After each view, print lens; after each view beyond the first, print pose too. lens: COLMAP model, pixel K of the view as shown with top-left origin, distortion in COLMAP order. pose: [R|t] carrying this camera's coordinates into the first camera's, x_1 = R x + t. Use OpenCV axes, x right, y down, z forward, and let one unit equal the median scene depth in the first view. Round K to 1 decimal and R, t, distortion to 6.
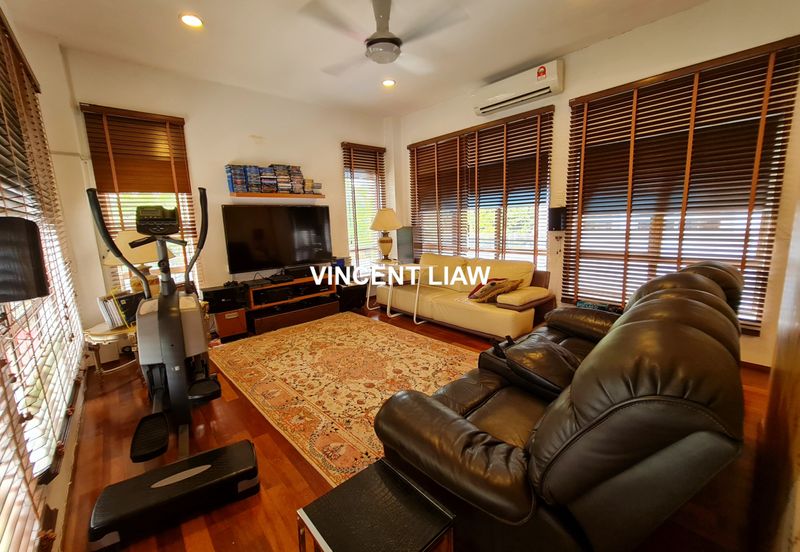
lens RADIAL K [[326.2, 0, 398.2], [0, 326.2, 272.9], [0, 0, 1]] dist [-0.002244, 0.000566]
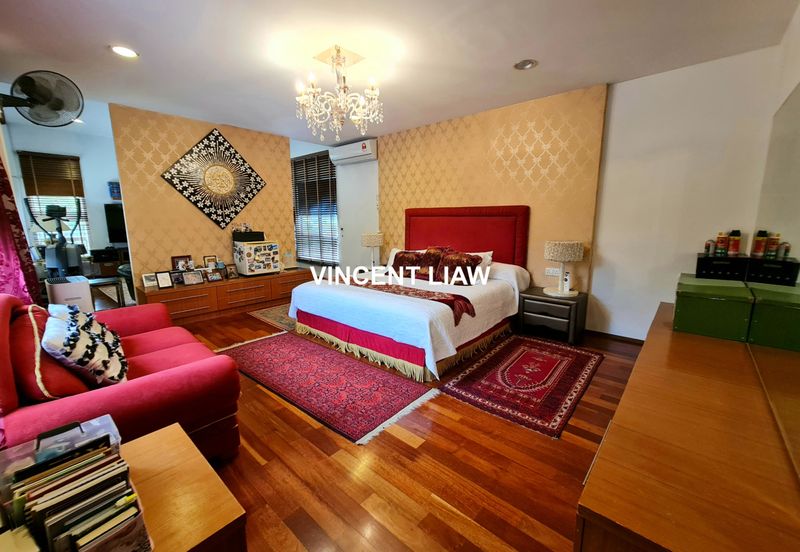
lens RADIAL K [[326.2, 0, 401.9], [0, 326.2, 275.0], [0, 0, 1]] dist [-0.002244, 0.000566]
pose [[0.991966, 0.010442, 0.126075, 1.262881], [-0.011400, 0.999911, 0.006881, 0.222842], [-0.125992, -0.008263, 0.991997, -1.444058]]
